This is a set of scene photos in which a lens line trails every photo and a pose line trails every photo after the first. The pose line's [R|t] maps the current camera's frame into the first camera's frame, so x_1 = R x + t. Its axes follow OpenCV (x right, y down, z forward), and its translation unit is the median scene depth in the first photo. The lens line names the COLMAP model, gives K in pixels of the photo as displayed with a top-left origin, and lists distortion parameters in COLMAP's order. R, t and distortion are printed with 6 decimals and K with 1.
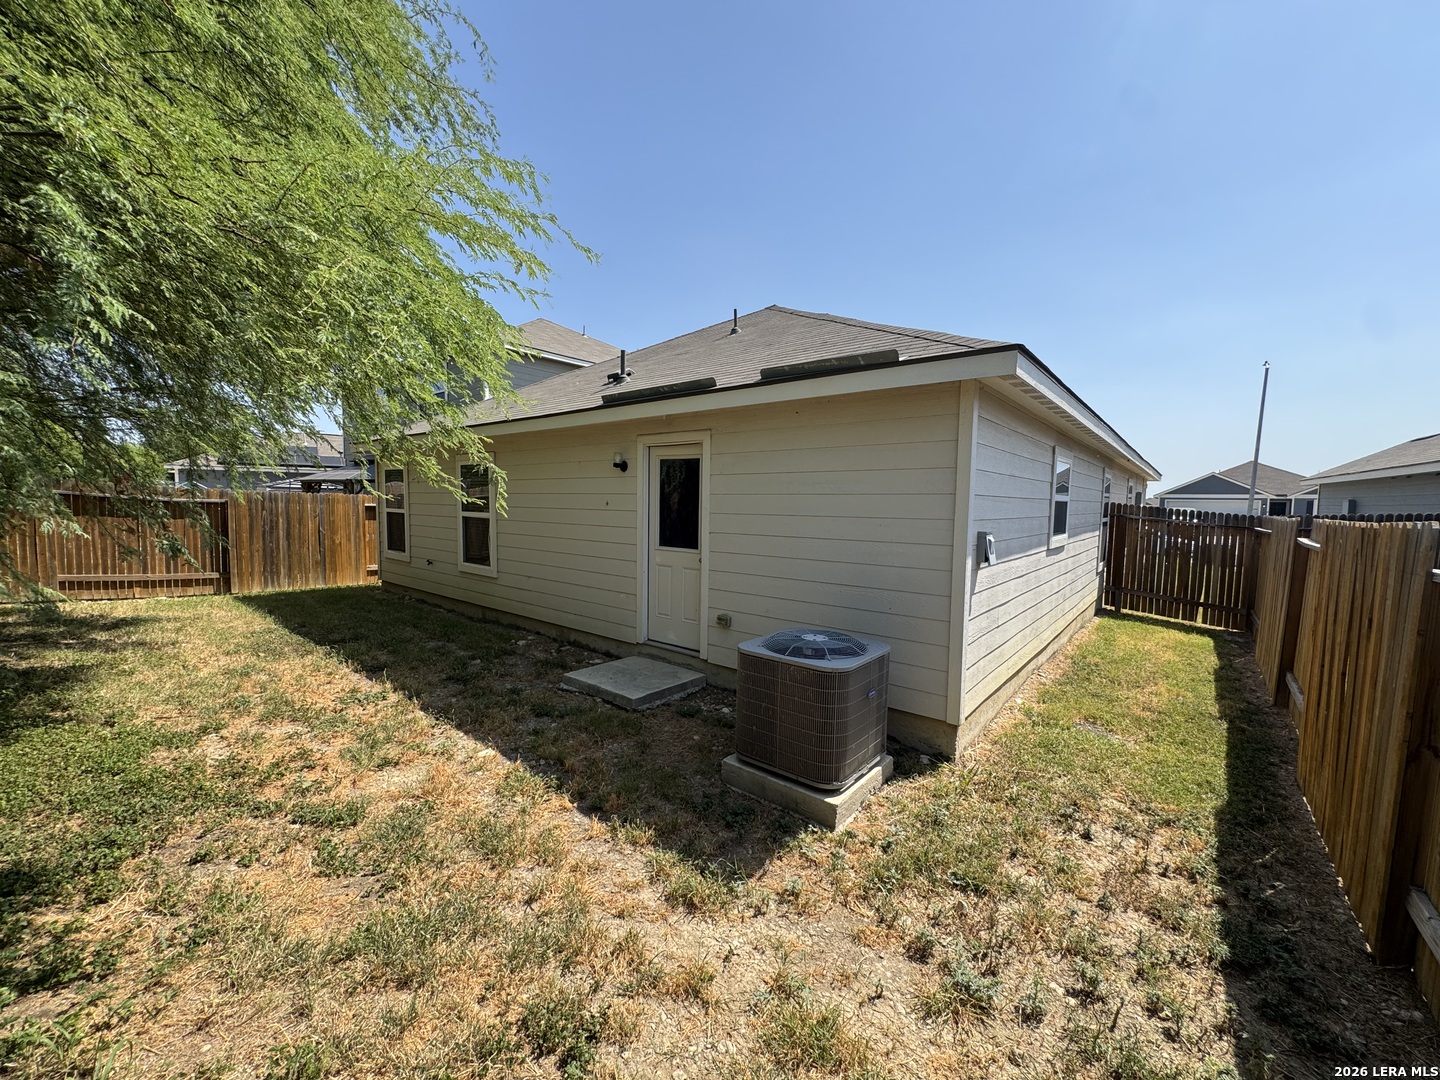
lens RADIAL K [[574.1, 0, 720.2], [0, 574.1, 542.0], [0, 0, 1]] dist [-0.001165, 0.000258]
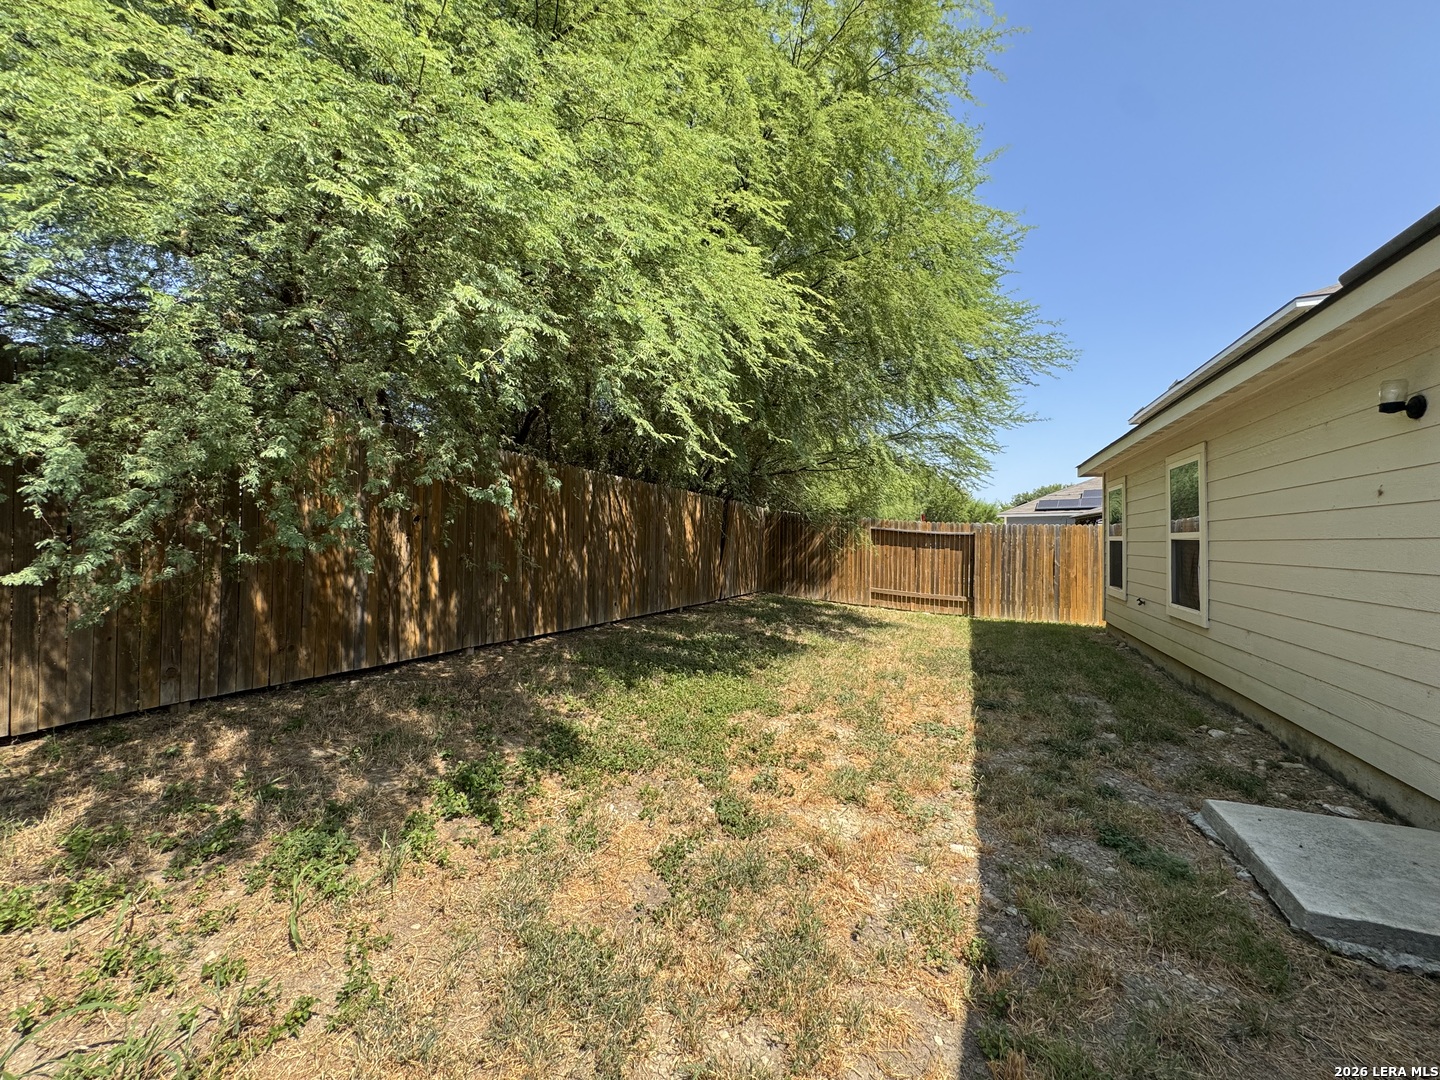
lens RADIAL K [[574.1, 0, 720.2], [0, 574.1, 542.0], [0, 0, 1]] dist [-0.001165, 0.000258]
pose [[0.292251, -0.014485, -0.956232, 0.110739], [-0.068269, 0.997018, -0.035968, 0.032596], [0.953902, 0.075793, 0.290391, 0.340410]]
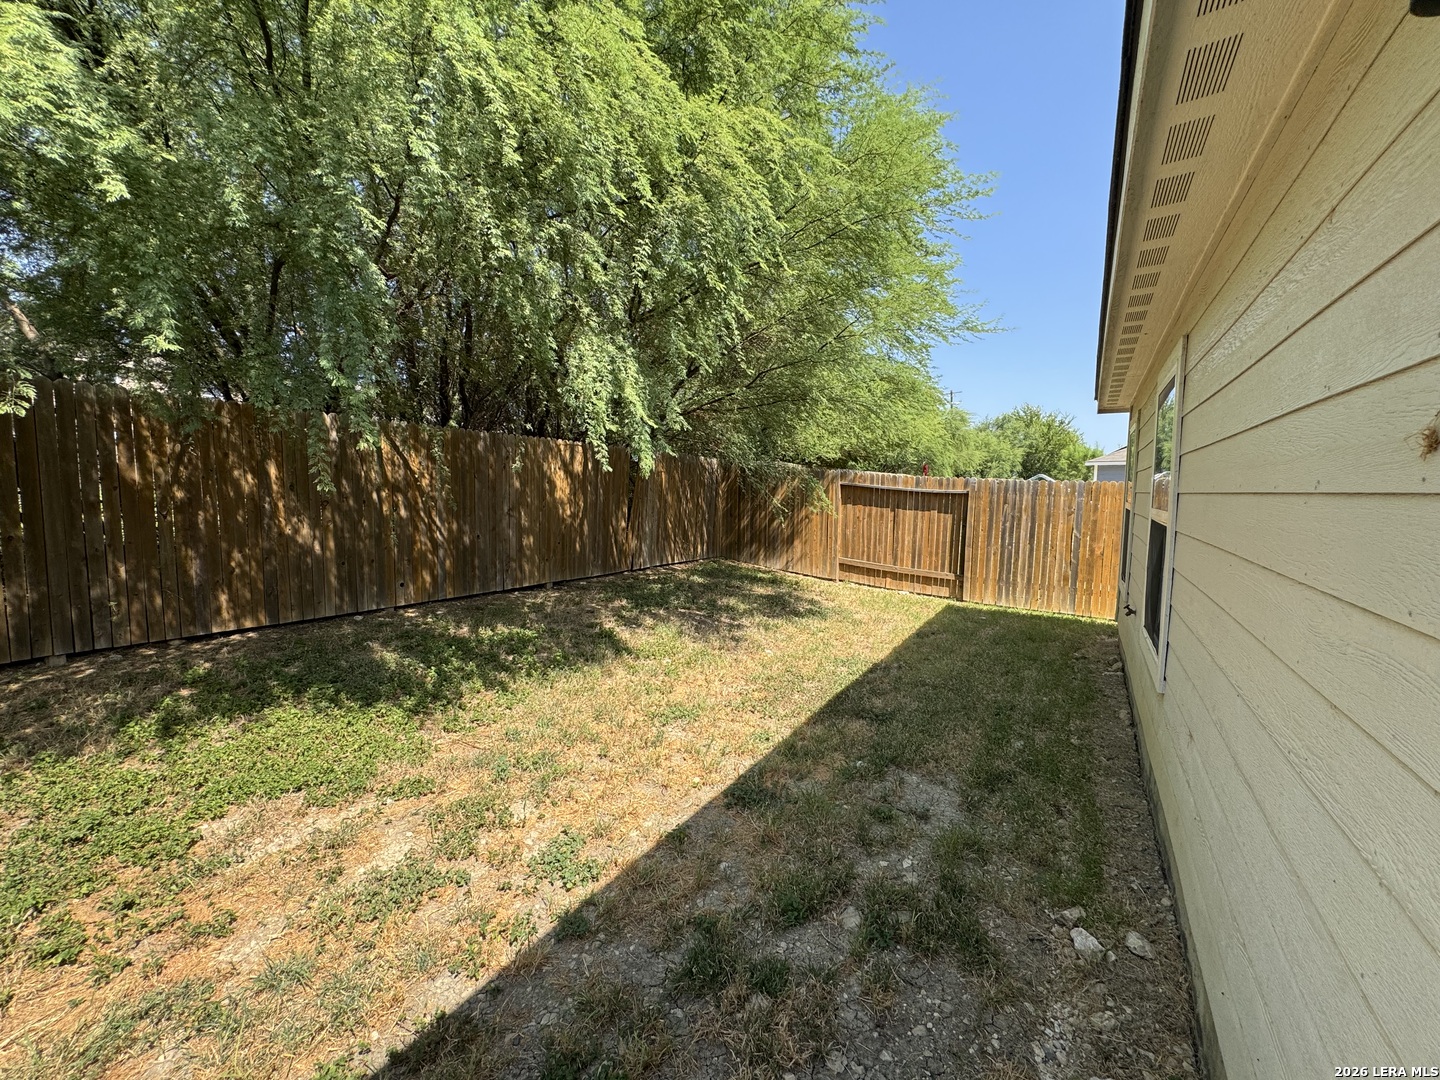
lens RADIAL K [[574.1, 0, 720.2], [0, 574.1, 542.0], [0, 0, 1]] dist [-0.001165, 0.000258]
pose [[0.132648, 0.080123, -0.987919, -0.105861], [-0.081241, 0.994252, 0.069728, -0.045335], [0.987828, 0.071010, 0.138395, 0.882668]]
